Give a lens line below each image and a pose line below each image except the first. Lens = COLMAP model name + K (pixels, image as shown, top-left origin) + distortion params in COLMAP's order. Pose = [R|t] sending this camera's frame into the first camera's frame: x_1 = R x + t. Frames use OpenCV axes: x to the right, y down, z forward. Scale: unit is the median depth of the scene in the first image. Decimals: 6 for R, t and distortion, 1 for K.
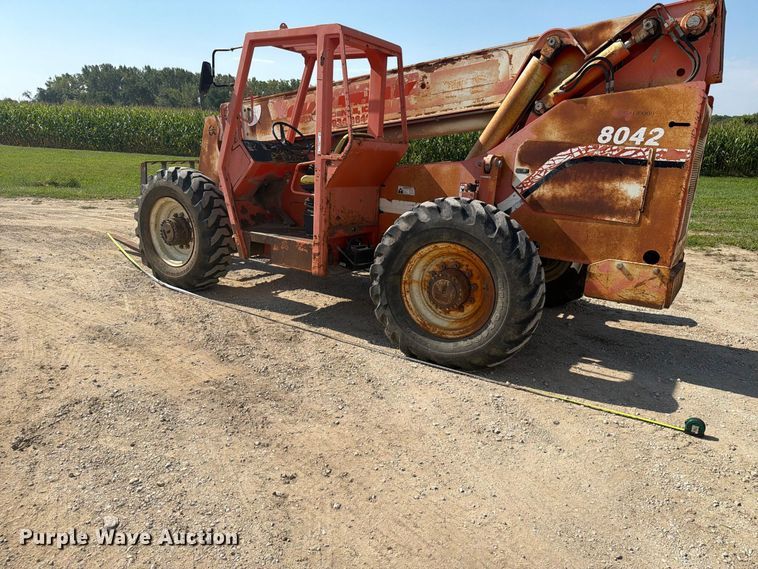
lens RADIAL K [[521.5, 0, 381.7], [0, 521.5, 285.5], [0, 0, 1]] dist [0.082605, -0.139465]
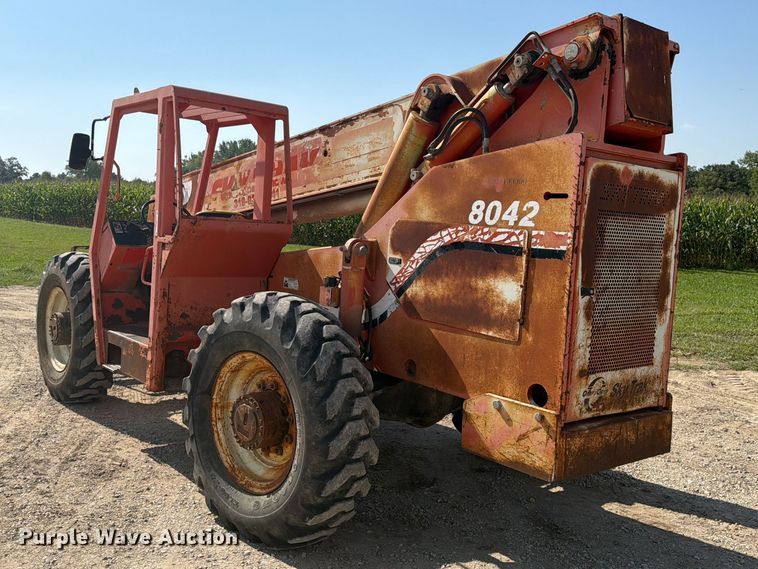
lens RADIAL K [[709.0, 0, 349.4], [0, 709.0, 267.6], [0, 0, 1]] dist [0.158378, -0.292009]
pose [[0.952979, 0.019253, -0.302426, 0.523533], [-0.081964, 0.977158, -0.196072, -0.013748], [0.291743, 0.211641, 0.932789, 0.081007]]
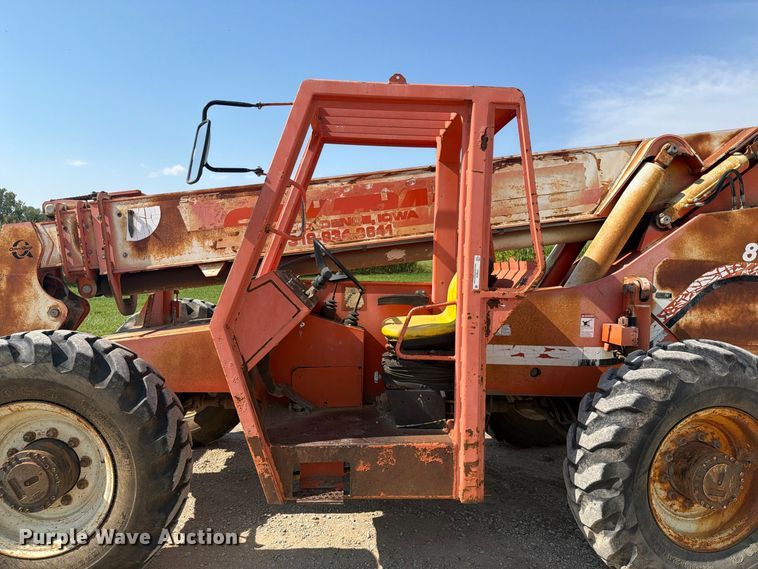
lens RADIAL K [[534.7, 0, 376.1], [0, 534.7, 286.1], [0, 0, 1]] dist [0.037453, -0.057462]
pose [[0.794977, -0.057949, 0.603865, -0.601953], [0.174306, 0.975271, -0.135880, -0.205368], [-0.581058, 0.213279, 0.785419, 0.632398]]
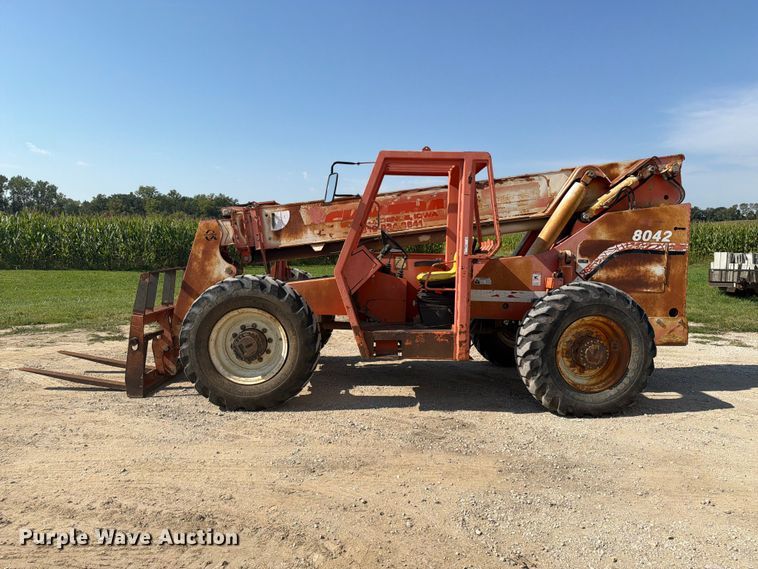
lens RADIAL K [[528.0, 0, 370.9], [0, 528.0, 284.3], [0, 0, 1]] dist [0.118568, -0.235848]
pose [[0.828778, -0.065696, 0.555707, -1.006995], [0.164876, 0.977668, -0.130315, -0.071748], [-0.534736, 0.199625, 0.821101, 0.172815]]
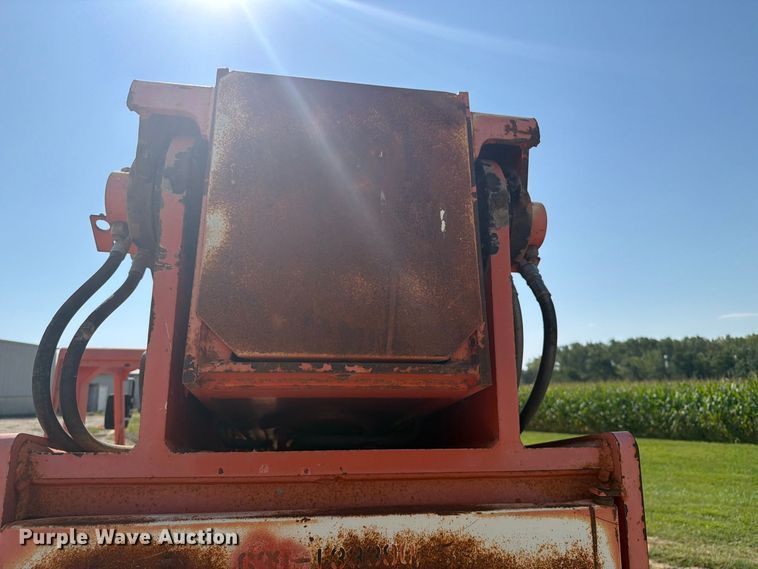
lens RADIAL K [[542.9, 0, 381.2], [0, 542.9, 293.5], [0, 0, 1]] dist [0.074930, -0.097813]
pose [[0.701062, -0.189842, -0.687366, 0.740067], [-0.145419, 0.905597, -0.398431, -0.325952], [0.698116, 0.379281, 0.607273, 0.826970]]
